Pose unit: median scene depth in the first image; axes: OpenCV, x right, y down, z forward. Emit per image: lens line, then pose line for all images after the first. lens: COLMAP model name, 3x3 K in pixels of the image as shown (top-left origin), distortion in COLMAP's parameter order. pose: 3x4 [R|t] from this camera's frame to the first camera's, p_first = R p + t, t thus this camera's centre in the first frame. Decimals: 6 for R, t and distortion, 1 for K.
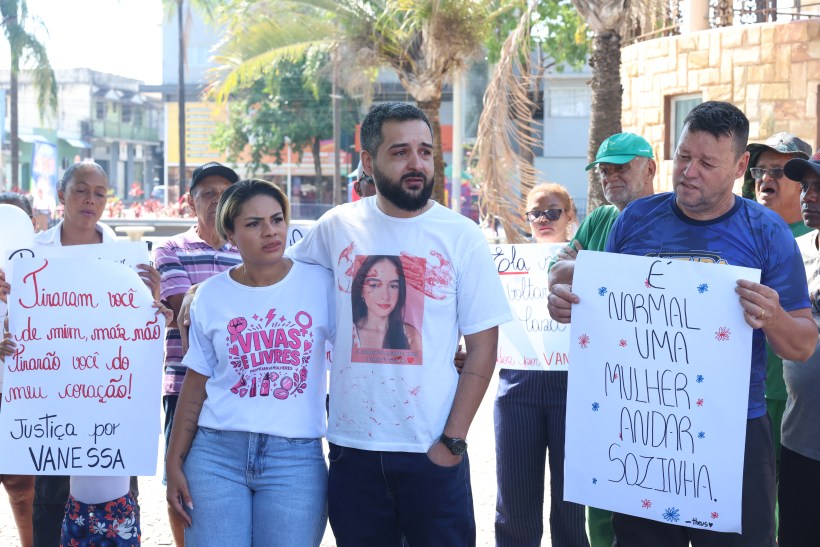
lens RADIAL K [[1533.4, 0, 410.0], [0, 1533.4, 273.5], [0, 0, 1]] dist [0.164933, -0.085095]
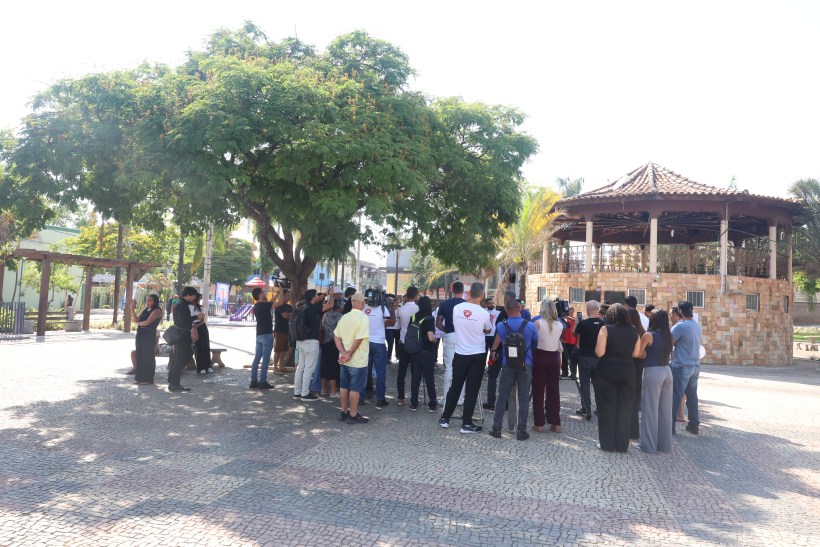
lens RADIAL K [[540.8, 0, 410.0], [0, 540.8, 273.5], [0, 0, 1]] dist [-0.003731, -0.007008]
pose [[0.993983, 0.029962, -0.105357, -0.142859], [-0.041389, 0.993289, -0.108002, 0.103717], [0.101413, 0.111713, 0.988552, -2.188077]]
